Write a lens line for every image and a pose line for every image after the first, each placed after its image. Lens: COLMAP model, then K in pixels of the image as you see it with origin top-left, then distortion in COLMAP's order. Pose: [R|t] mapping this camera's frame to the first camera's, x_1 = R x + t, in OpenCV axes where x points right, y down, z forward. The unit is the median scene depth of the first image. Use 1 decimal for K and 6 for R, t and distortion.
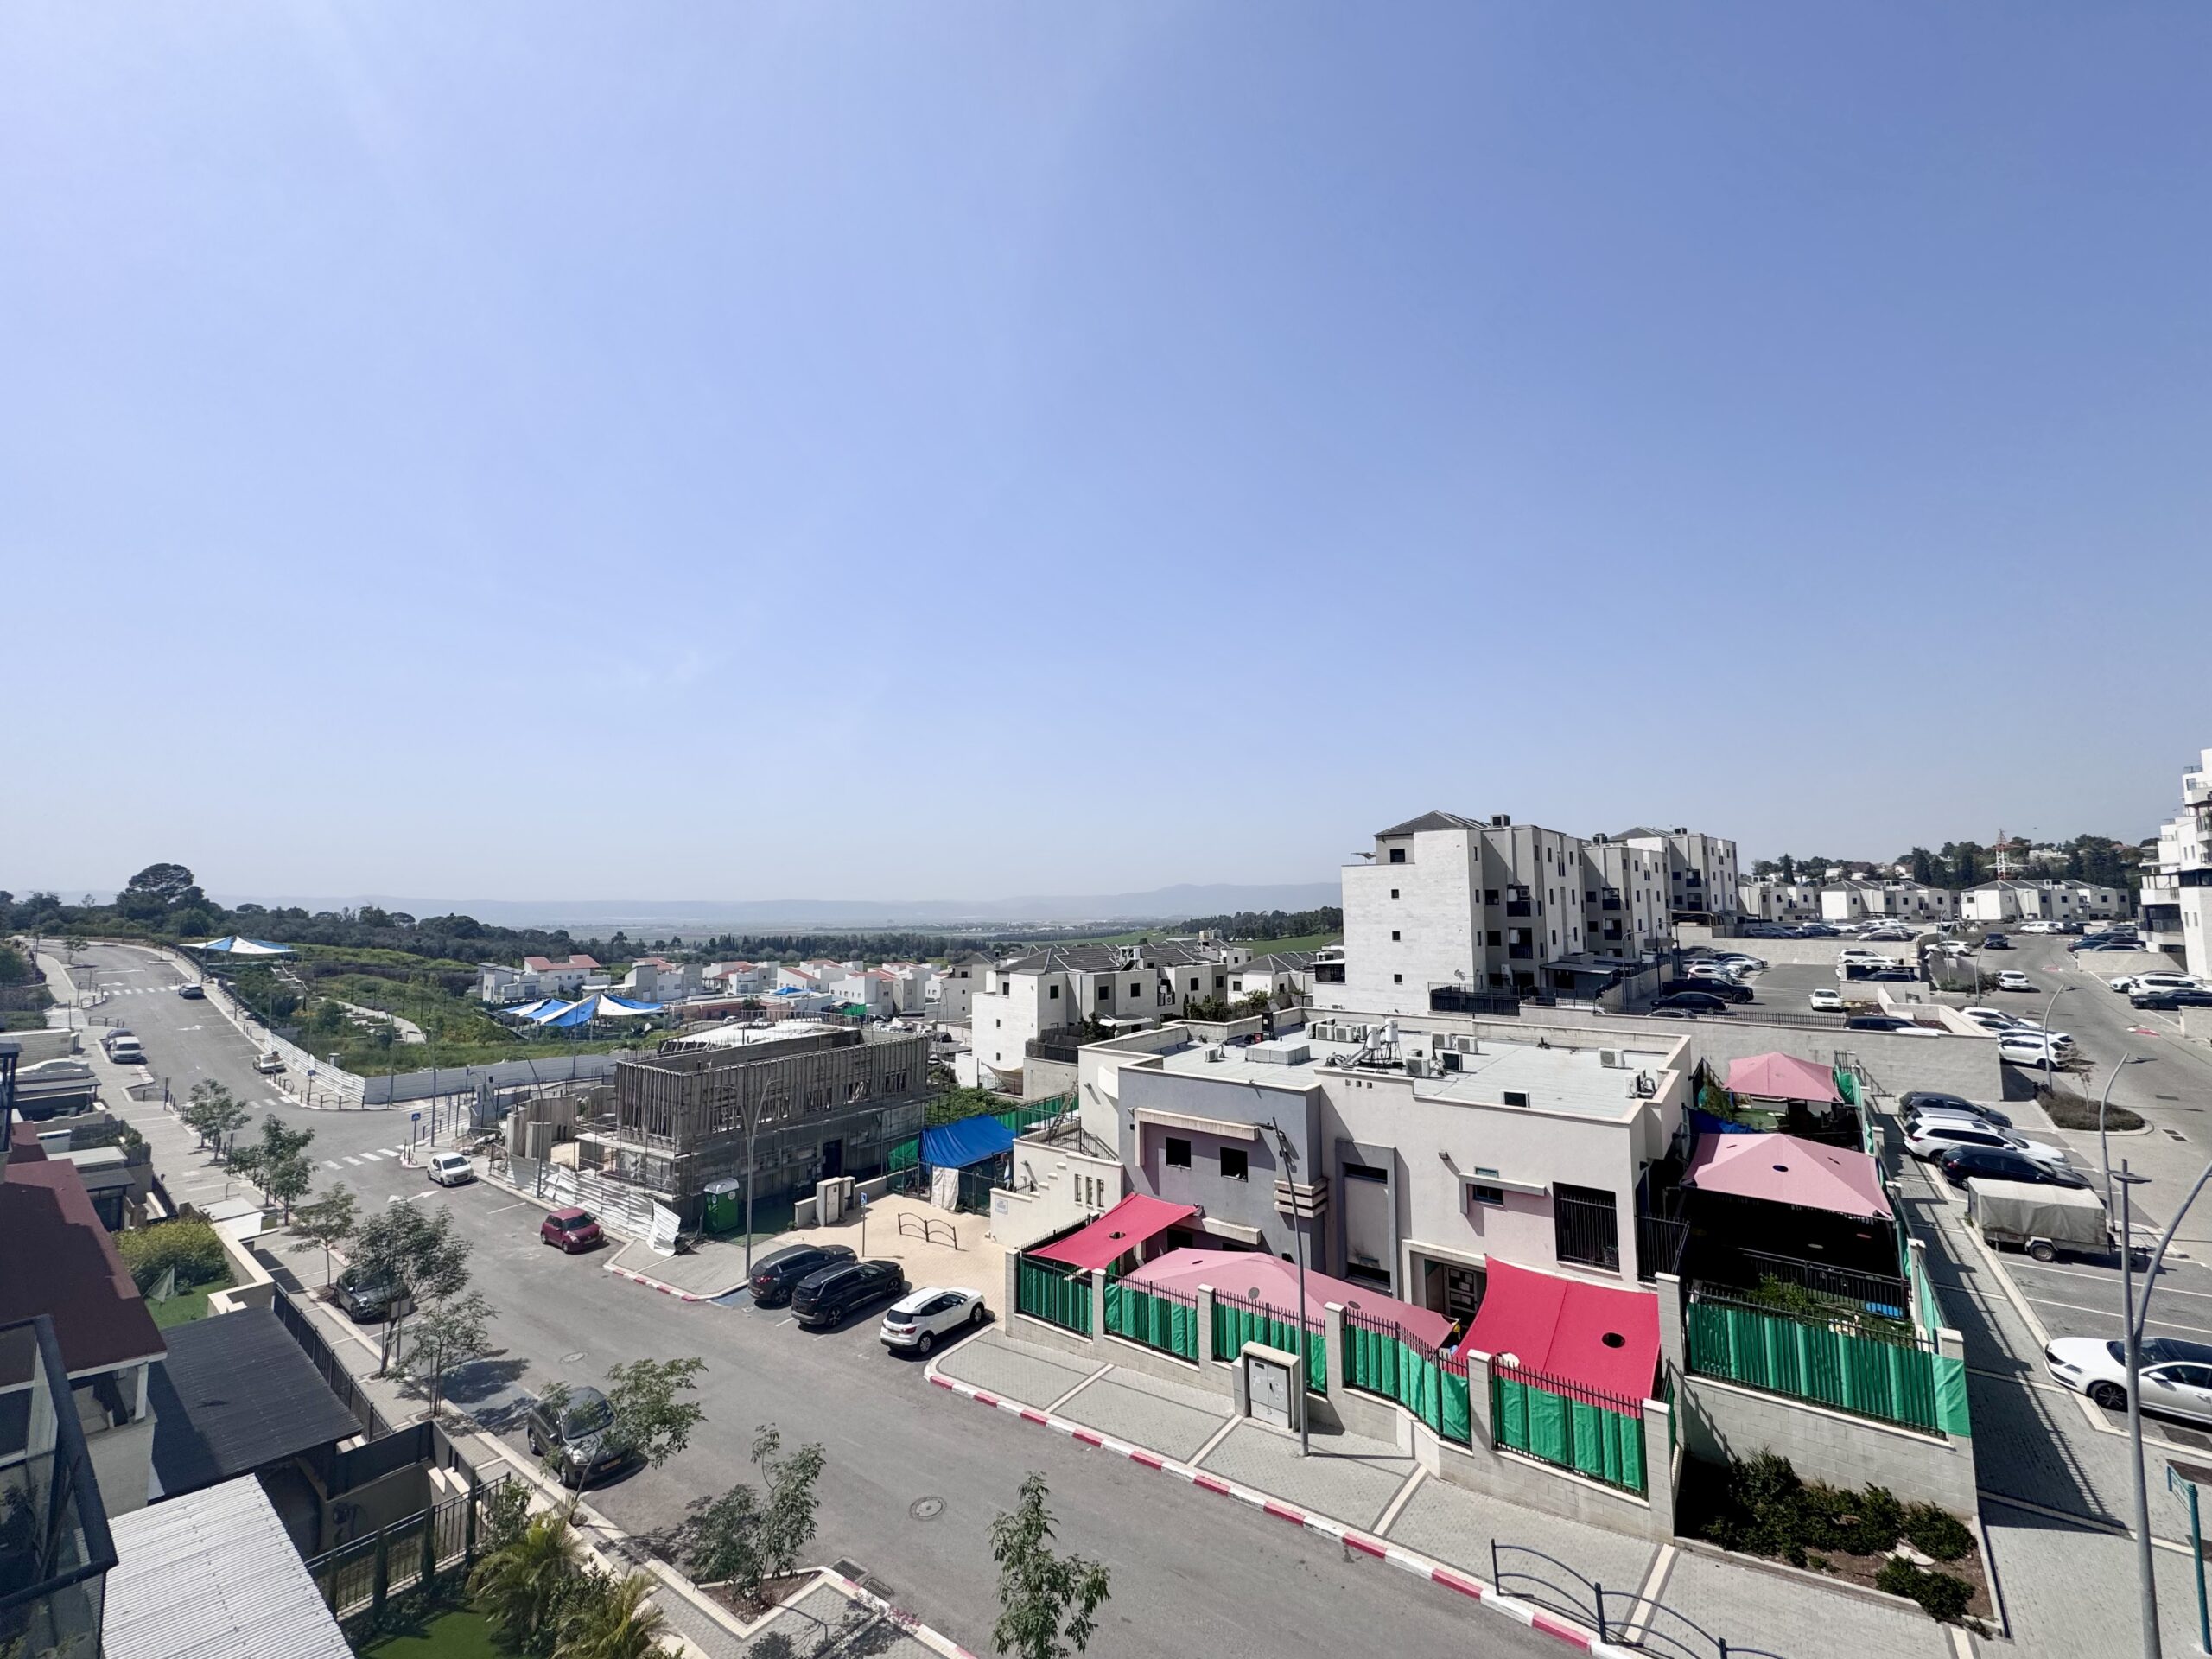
lens RADIAL K [[882.1, 0, 1110.4], [0, 882.1, 828.5], [0, 0, 1]] dist [-0.003764, -0.000092]
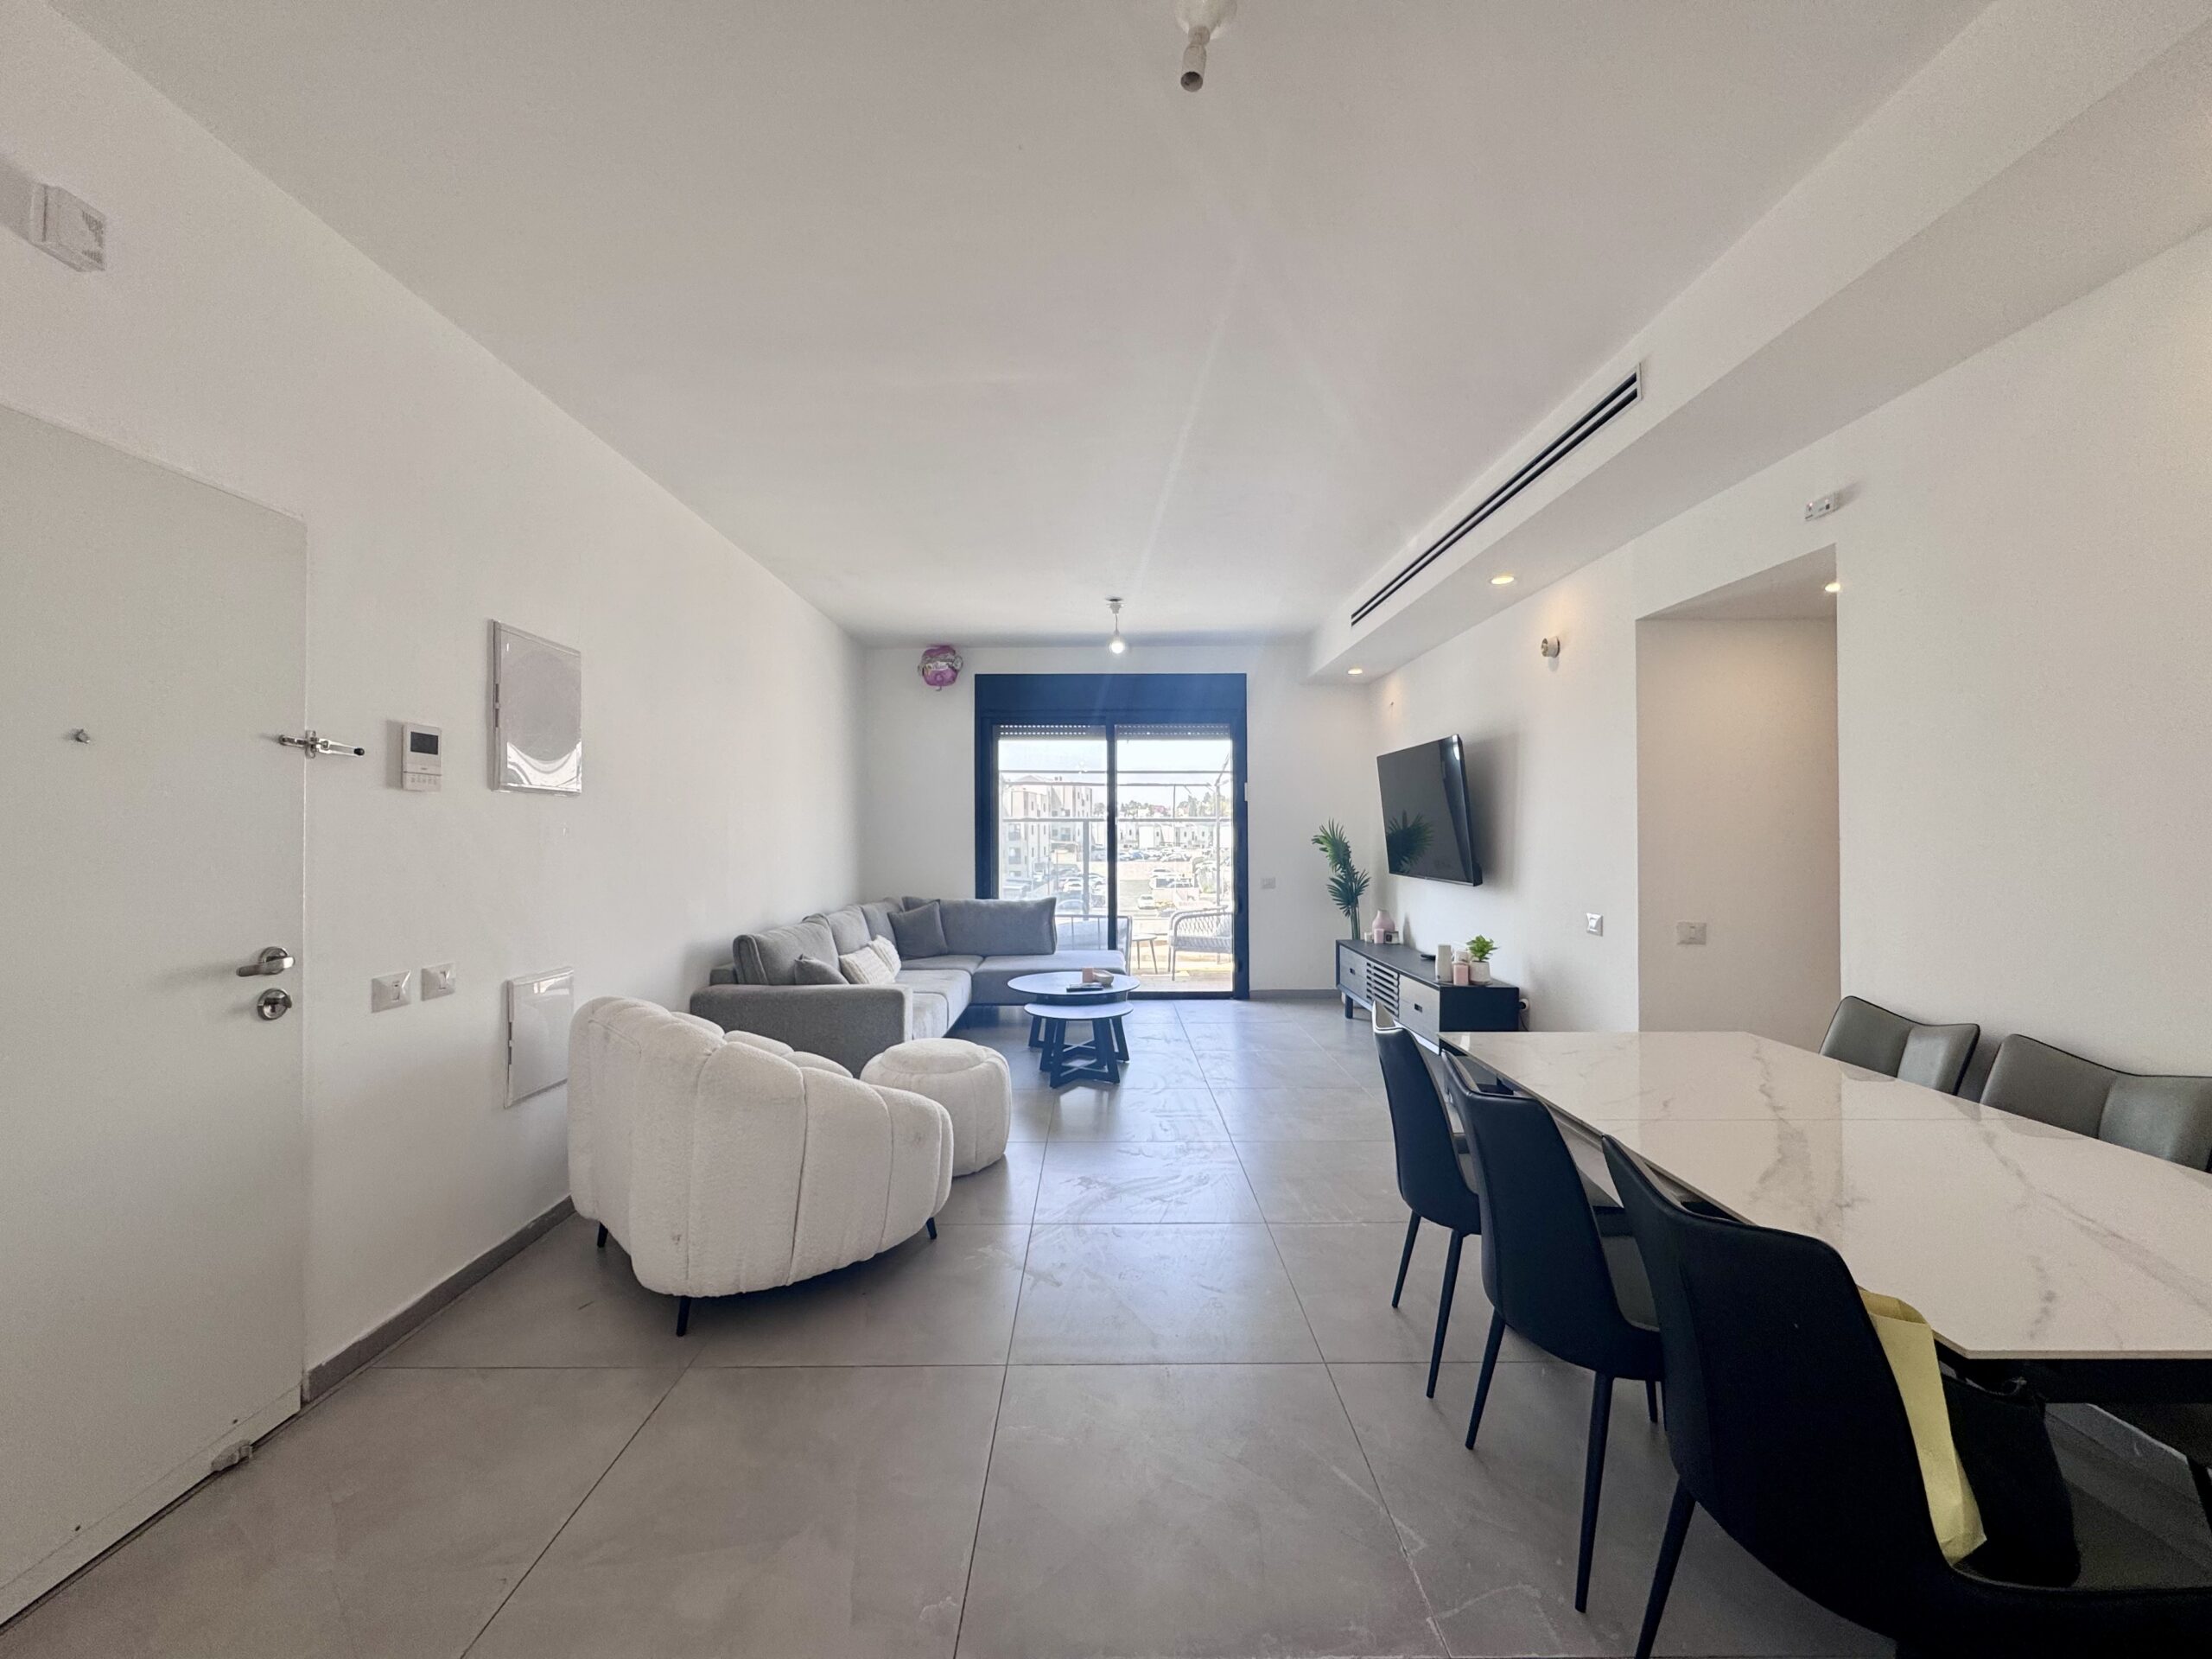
lens RADIAL K [[882.1, 0, 1102.1], [0, 882.1, 829.7], [0, 0, 1]] dist [-0.003764, -0.000092]
pose [[0.798811, 0.007886, 0.601531, -0.086937], [-0.056139, 0.996528, 0.061485, -0.007560], [-0.598957, -0.082884, 0.796480, -0.078903]]
